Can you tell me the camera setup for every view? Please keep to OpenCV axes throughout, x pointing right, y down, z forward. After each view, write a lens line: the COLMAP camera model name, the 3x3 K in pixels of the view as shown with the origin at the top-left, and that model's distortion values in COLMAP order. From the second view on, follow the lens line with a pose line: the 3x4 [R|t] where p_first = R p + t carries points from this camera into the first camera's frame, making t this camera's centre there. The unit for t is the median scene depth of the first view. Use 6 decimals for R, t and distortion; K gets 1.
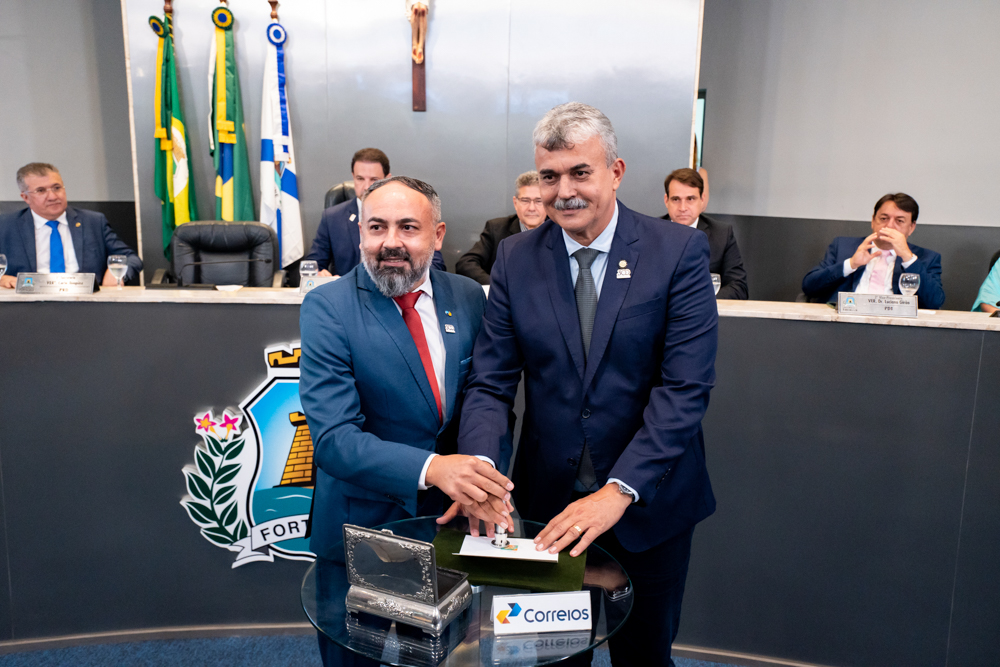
lens RADIAL K [[831.1, 0, 505.1], [0, 831.1, 330.9], [0, 0, 1]] dist [0.015472, 0.057544]
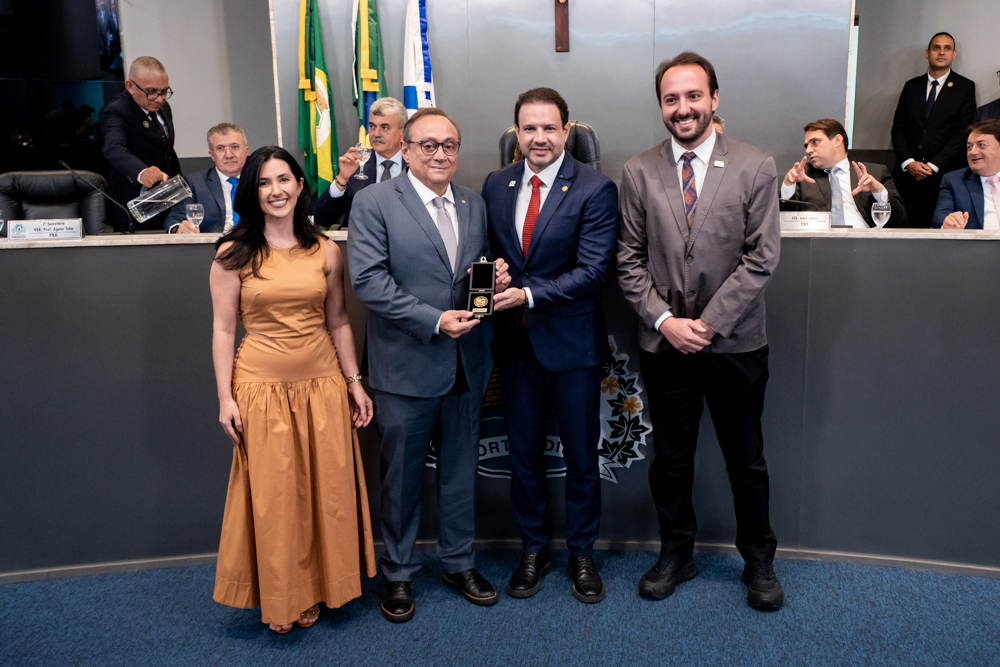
lens RADIAL K [[991.4, 0, 552.8], [0, 991.4, 329.2], [0, 0, 1]] dist [0.013412, 0.057559]
pose [[0.998675, -0.022381, -0.046335, -0.114819], [0.023463, 0.999462, 0.022931, 0.055129], [0.045797, -0.023988, 0.998663, -0.276275]]
